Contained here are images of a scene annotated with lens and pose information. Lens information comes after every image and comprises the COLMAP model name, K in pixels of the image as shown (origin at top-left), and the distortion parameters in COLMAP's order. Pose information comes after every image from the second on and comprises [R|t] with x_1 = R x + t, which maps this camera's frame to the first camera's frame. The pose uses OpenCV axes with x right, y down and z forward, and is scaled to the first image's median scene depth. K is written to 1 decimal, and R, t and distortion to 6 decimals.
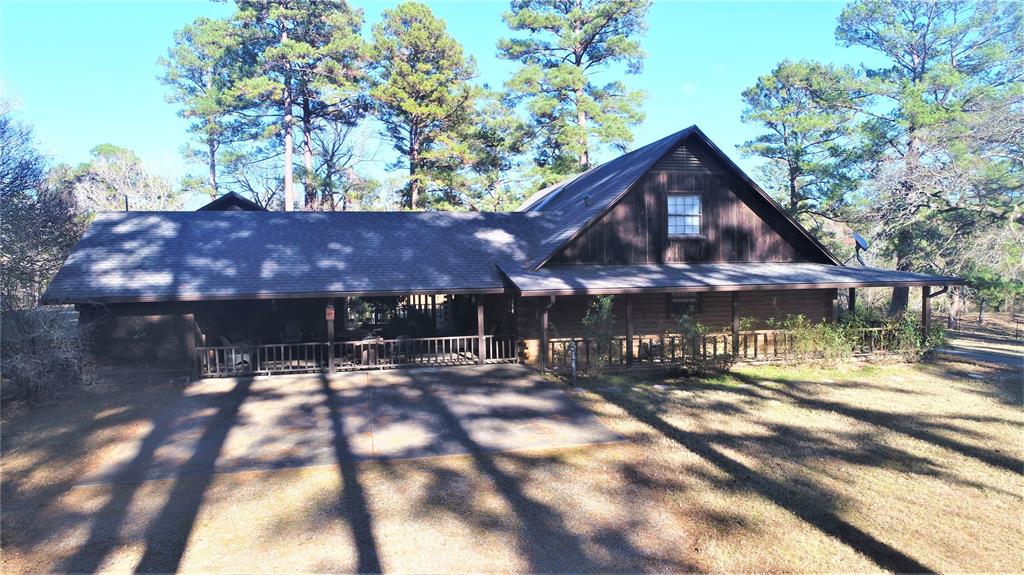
lens RADIAL K [[682.0, 0, 512.0], [0, 682.0, 287.5], [0, 0, 1]] dist [0.003843, 0.001110]
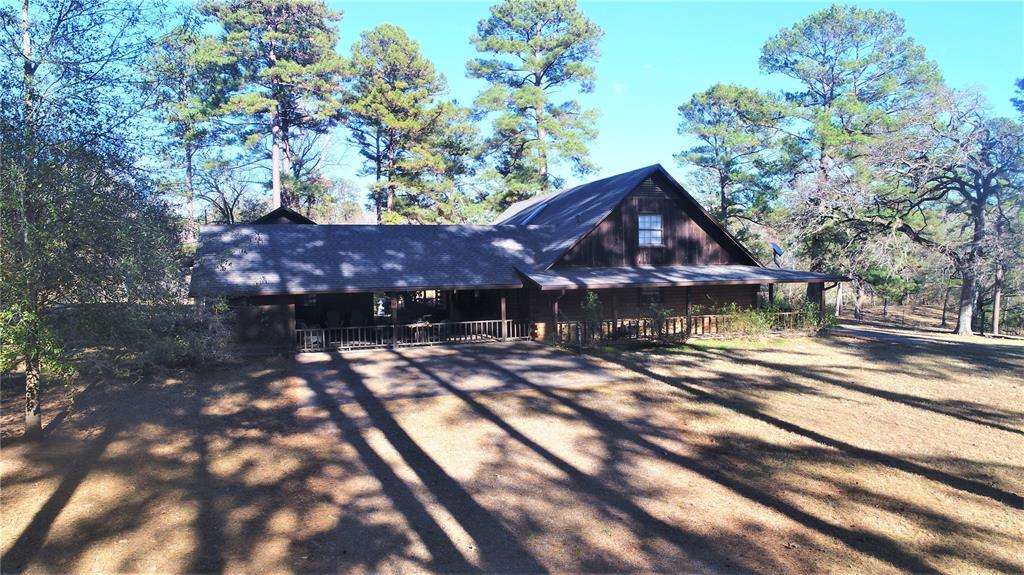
lens RADIAL K [[682.0, 0, 512.0], [0, 682.0, 287.5], [0, 0, 1]] dist [0.003843, 0.001110]
pose [[0.995658, -0.002984, 0.093035, -0.146217], [0.002586, 0.999987, 0.004391, 0.001292], [-0.093046, -0.004131, 0.995653, -0.316263]]
